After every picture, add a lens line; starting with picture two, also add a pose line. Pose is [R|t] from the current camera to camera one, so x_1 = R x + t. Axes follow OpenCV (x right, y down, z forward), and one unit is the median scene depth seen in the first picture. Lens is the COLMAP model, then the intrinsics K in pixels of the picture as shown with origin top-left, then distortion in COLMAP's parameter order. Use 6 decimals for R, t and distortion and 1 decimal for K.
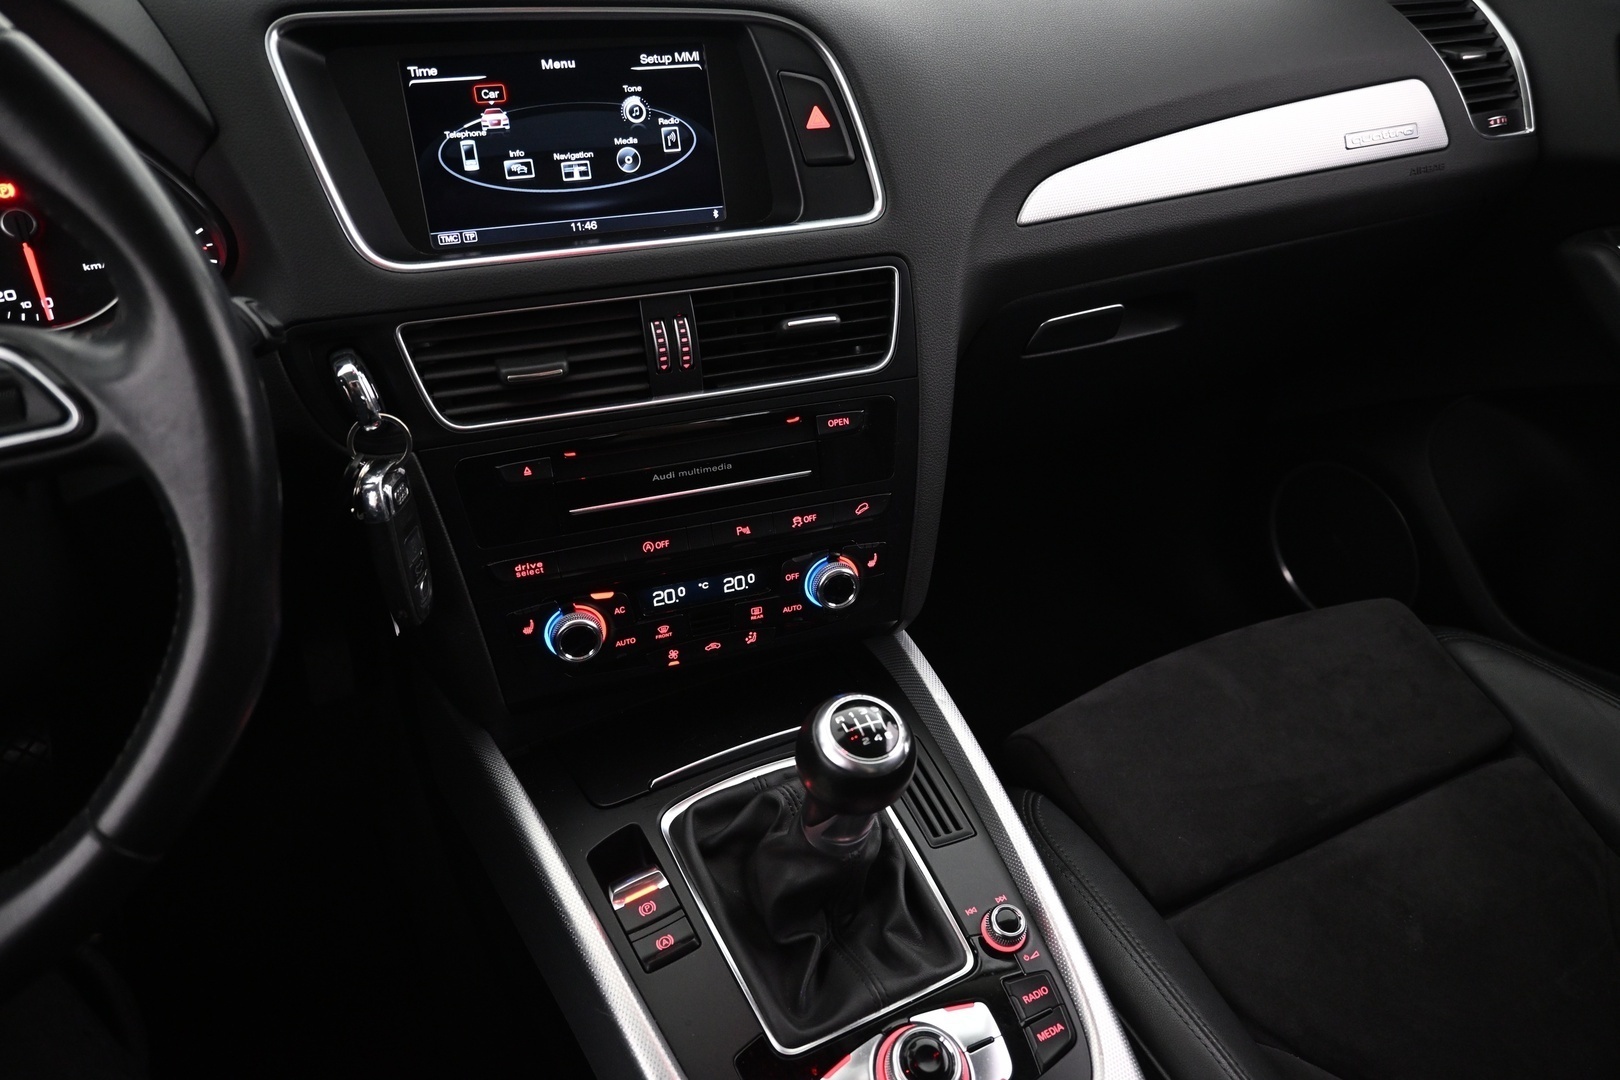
lens RADIAL K [[1110.4, 0, 816.6], [0, 1110.4, 545.1], [0, 0, 1]] dist [-0.008882, 0.012614]
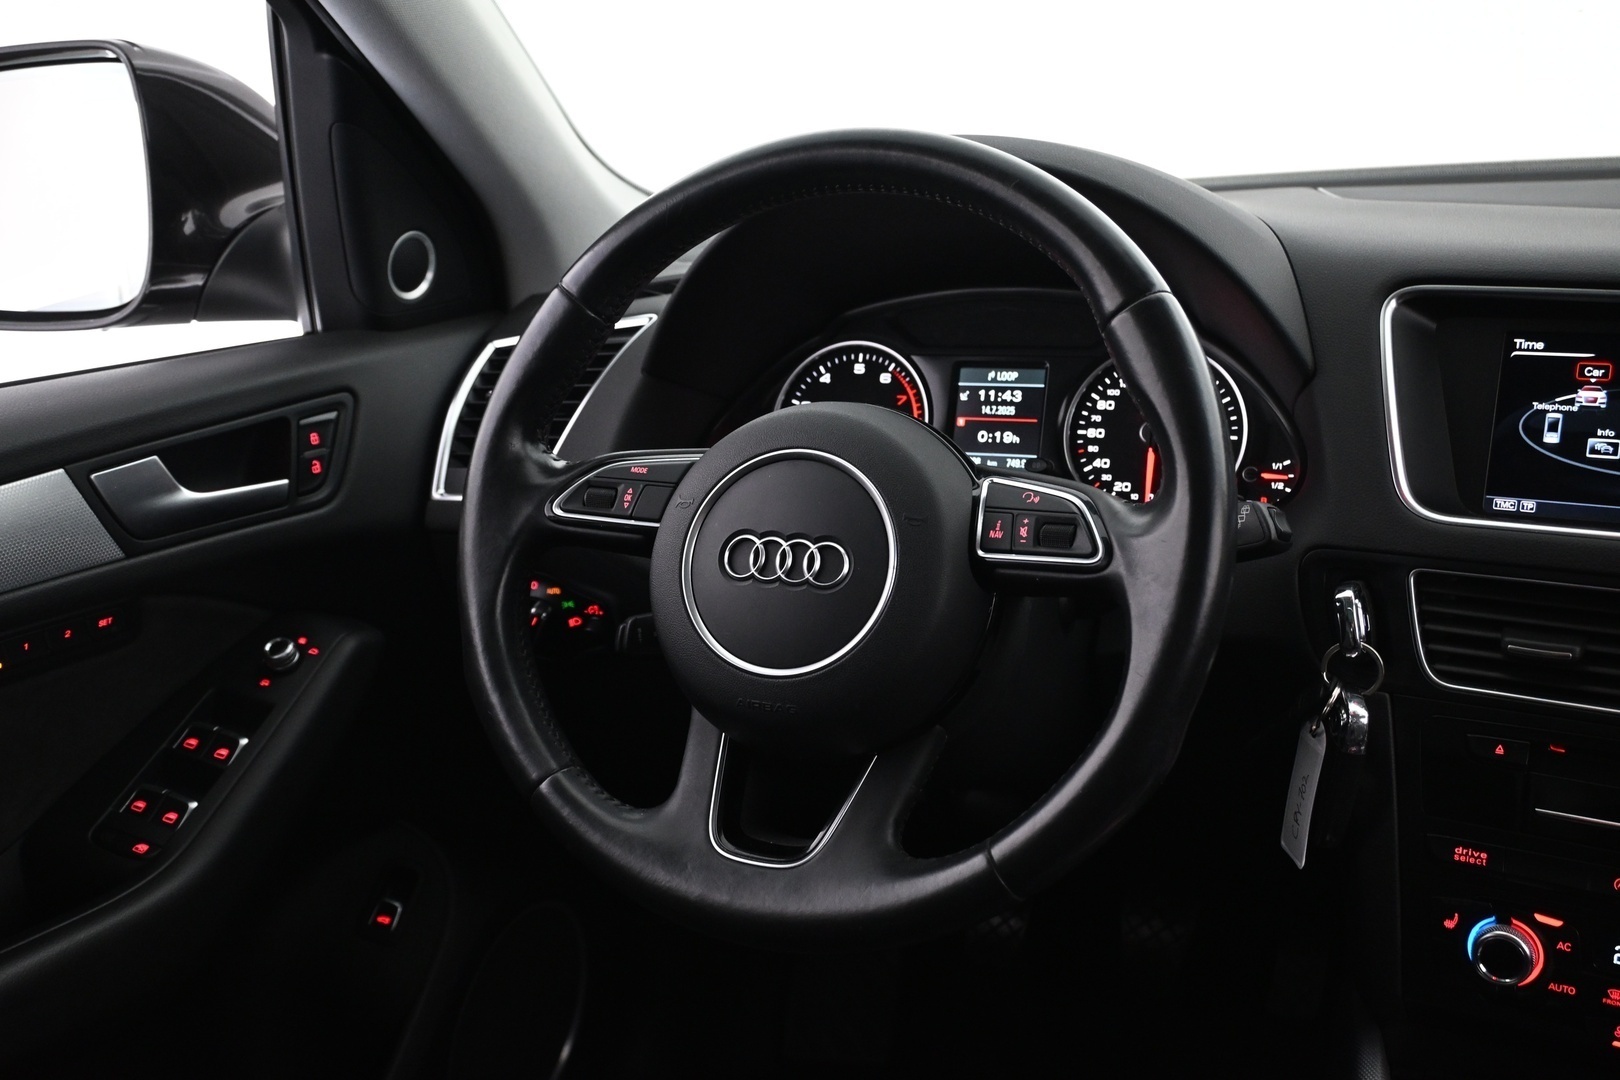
lens RADIAL K [[1527.4, 0, 798.2], [0, 1527.4, 528.3], [0, 0, 1]] dist [-0.006100, 0.000000]
pose [[0.610196, 0.170291, -0.773732, 0.326239], [-0.382055, 0.918813, -0.099082, 0.110178], [0.694043, 0.356067, 0.625716, -0.252545]]
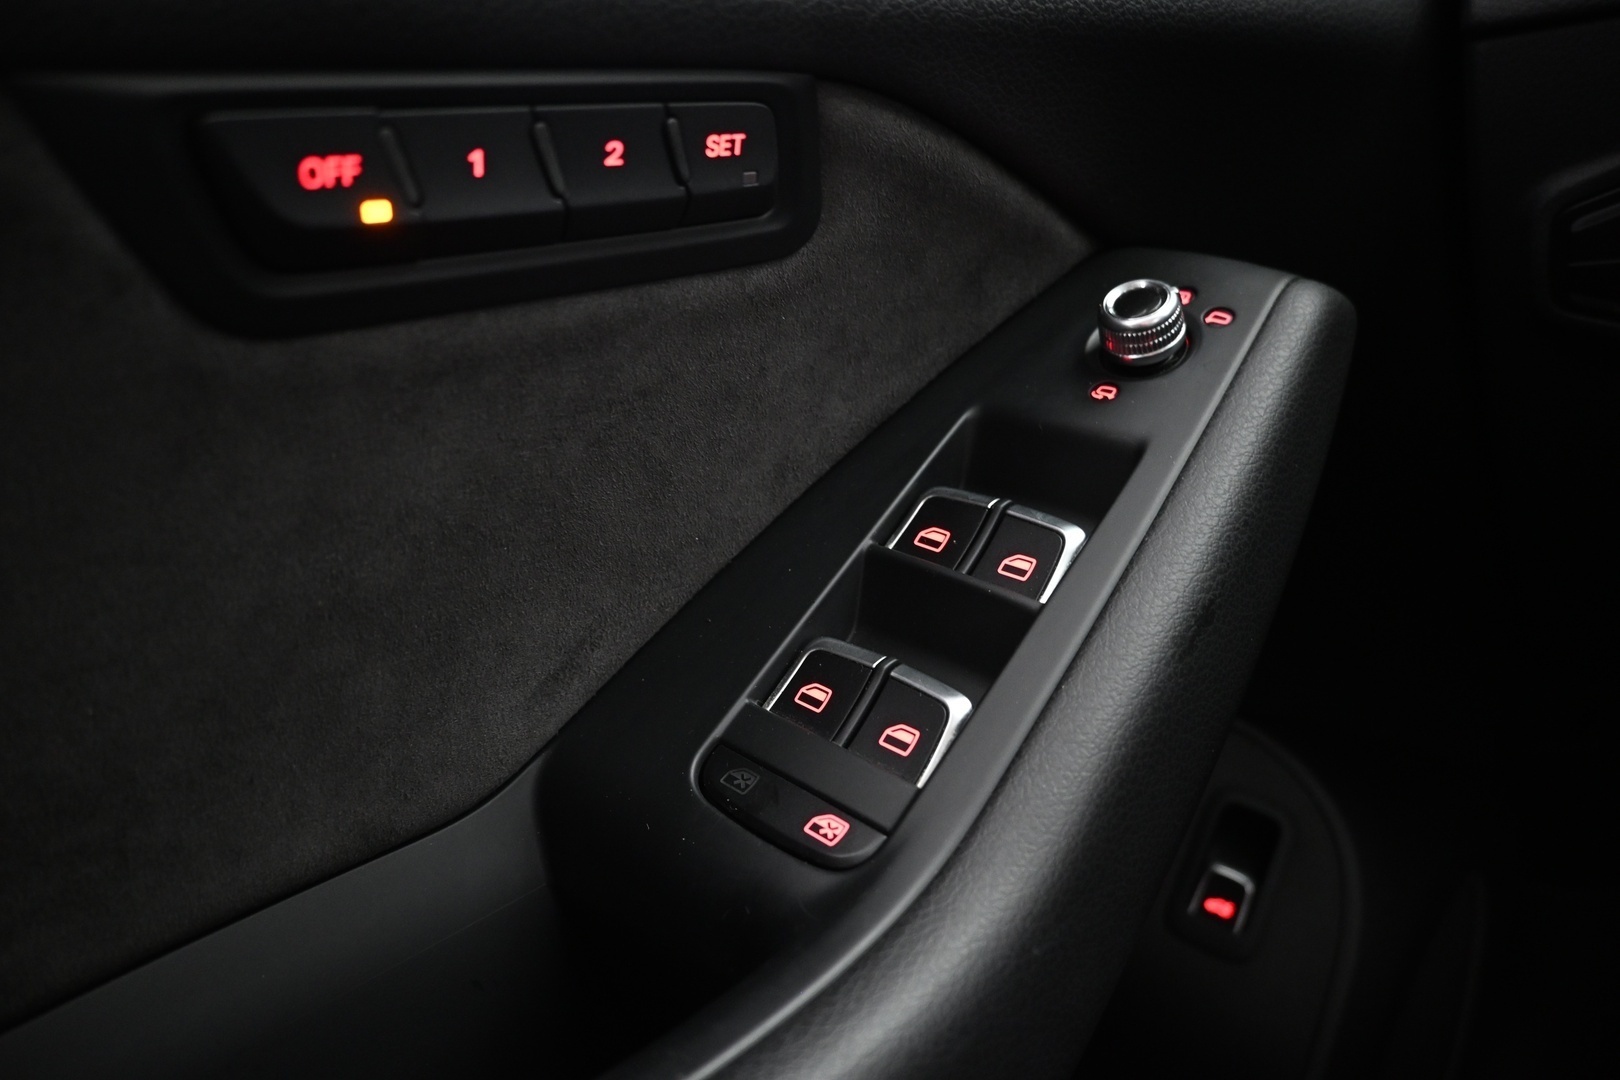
lens RADIAL K [[1110.4, 0, 807.7], [0, 1110.4, 539.5], [0, 0, 1]] dist [-0.008882, 0.012614]
pose [[0.308480, 0.246505, -0.918736, -0.842545], [-0.386043, 0.915168, 0.115928, 0.364654], [0.869374, 0.318910, 0.377473, 0.165771]]
